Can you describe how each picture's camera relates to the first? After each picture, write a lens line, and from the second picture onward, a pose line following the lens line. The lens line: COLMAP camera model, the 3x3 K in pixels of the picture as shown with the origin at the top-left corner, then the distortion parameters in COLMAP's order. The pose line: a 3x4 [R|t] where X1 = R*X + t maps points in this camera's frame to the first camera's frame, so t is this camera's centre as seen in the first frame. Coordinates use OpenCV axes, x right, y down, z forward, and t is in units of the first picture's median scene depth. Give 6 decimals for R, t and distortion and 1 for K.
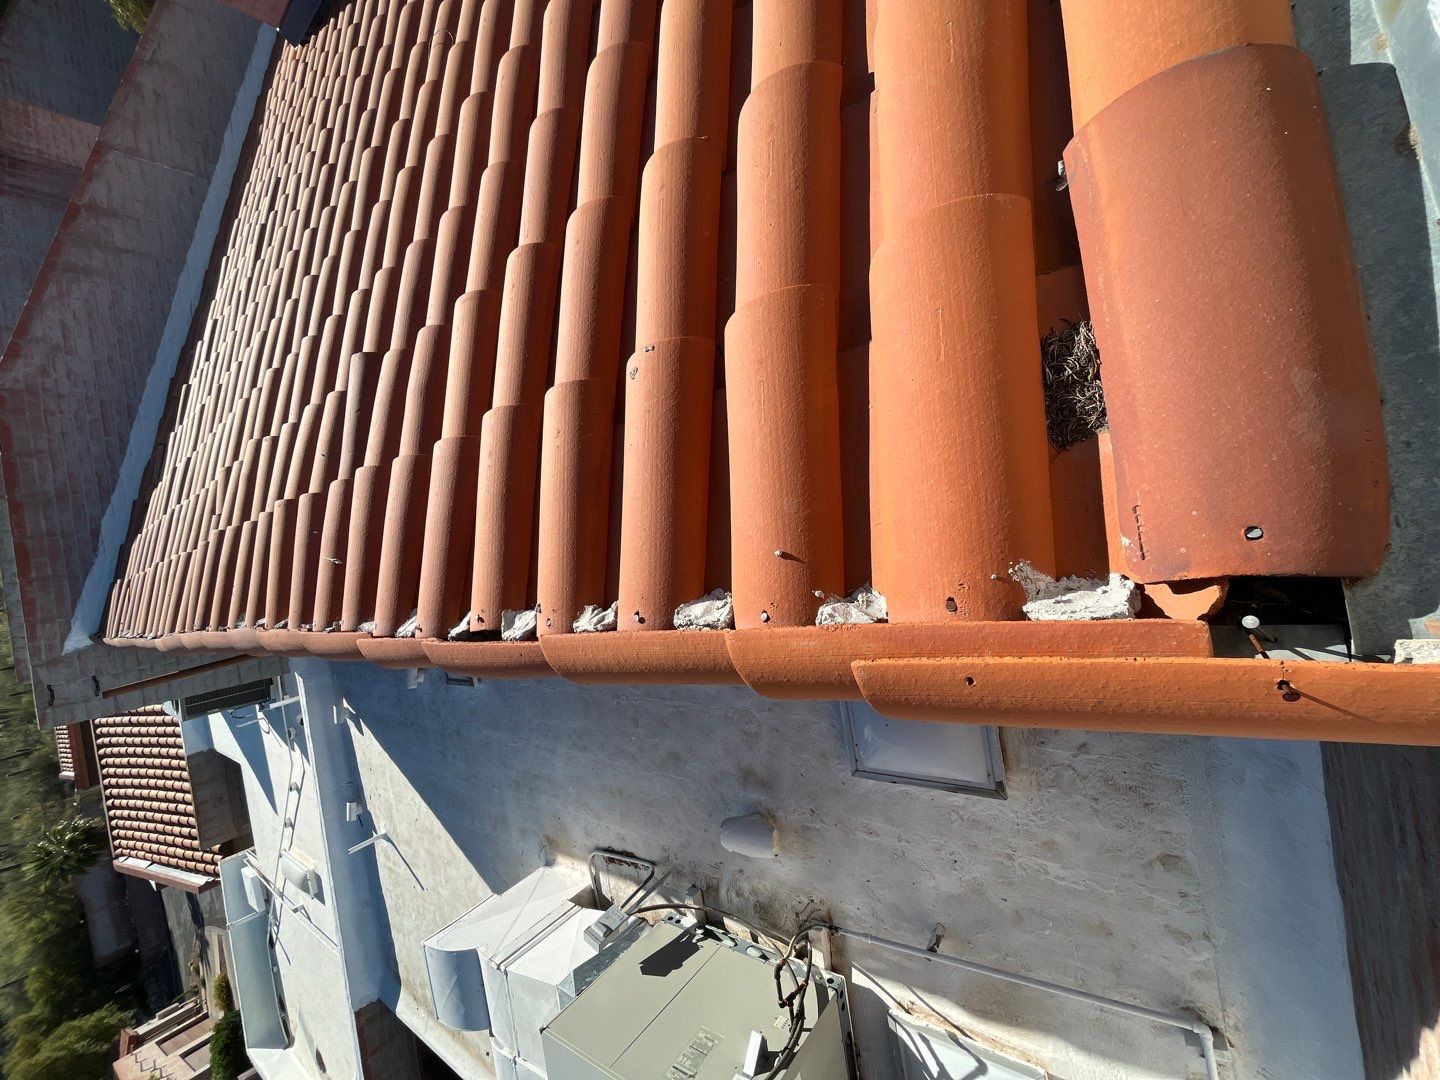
lens RADIAL K [[573.8, 0, 715.3], [0, 573.8, 537.2], [0, 0, 1]] dist [-0.008074, -0.000054]
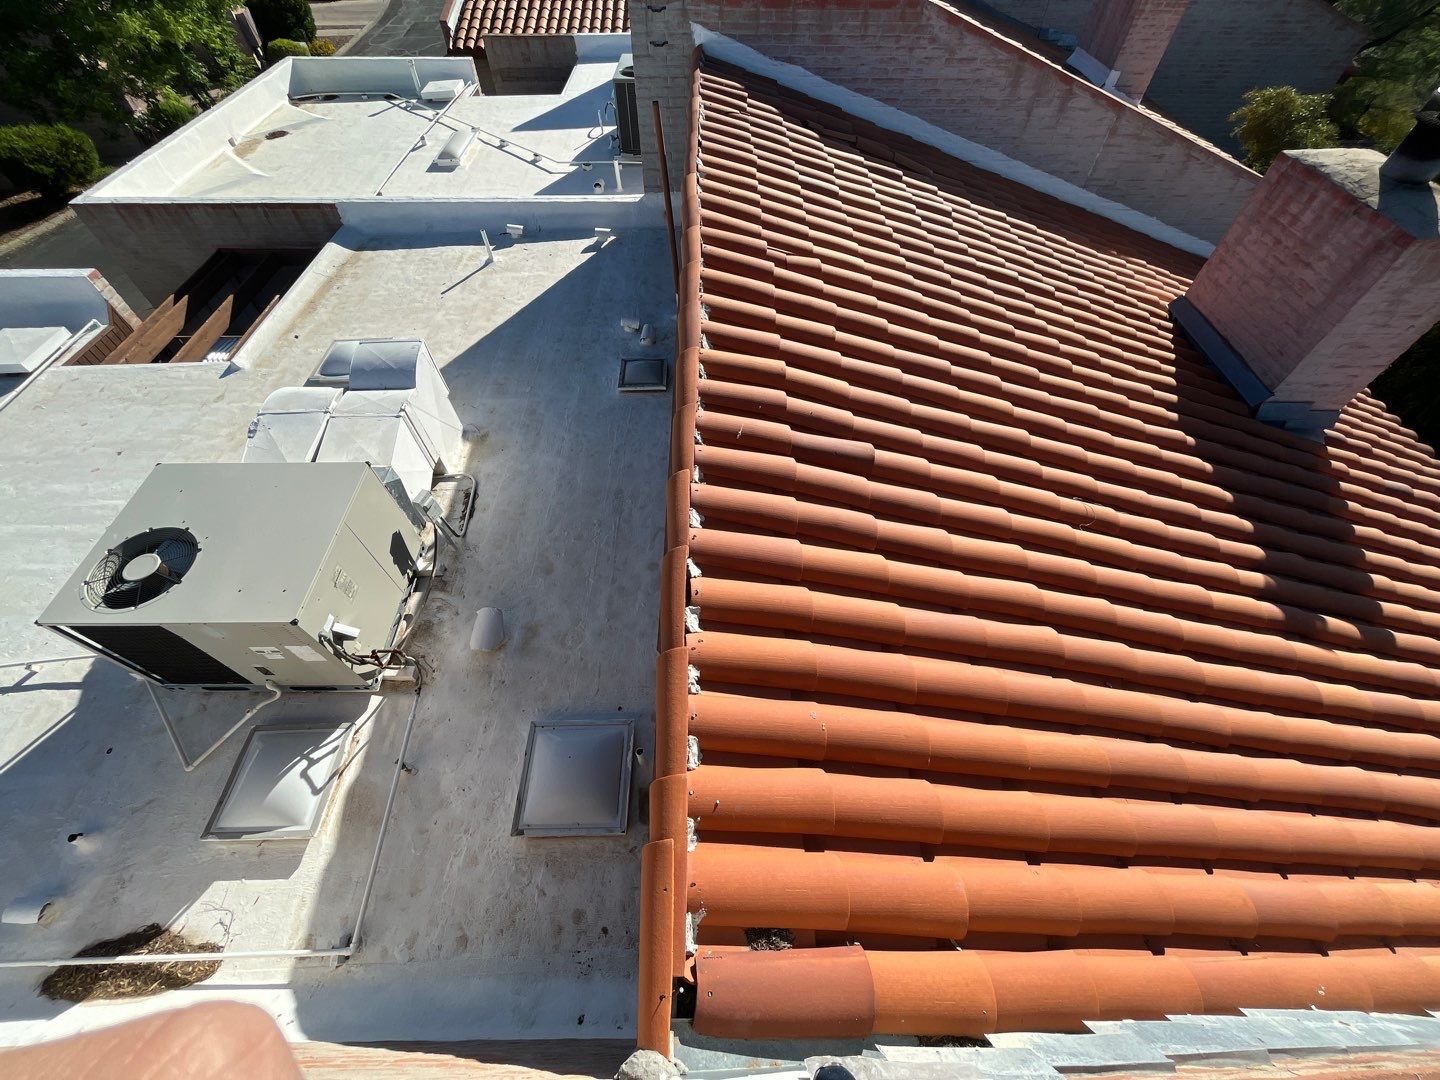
lens RADIAL K [[573.8, 0, 715.3], [0, 573.8, 537.2], [0, 0, 1]] dist [-0.008074, -0.000054]
pose [[-0.138358, 0.990199, 0.019062, -0.208793], [-0.990262, -0.138015, -0.018236, 0.047873], [-0.015427, -0.021399, 0.999652, -0.270808]]
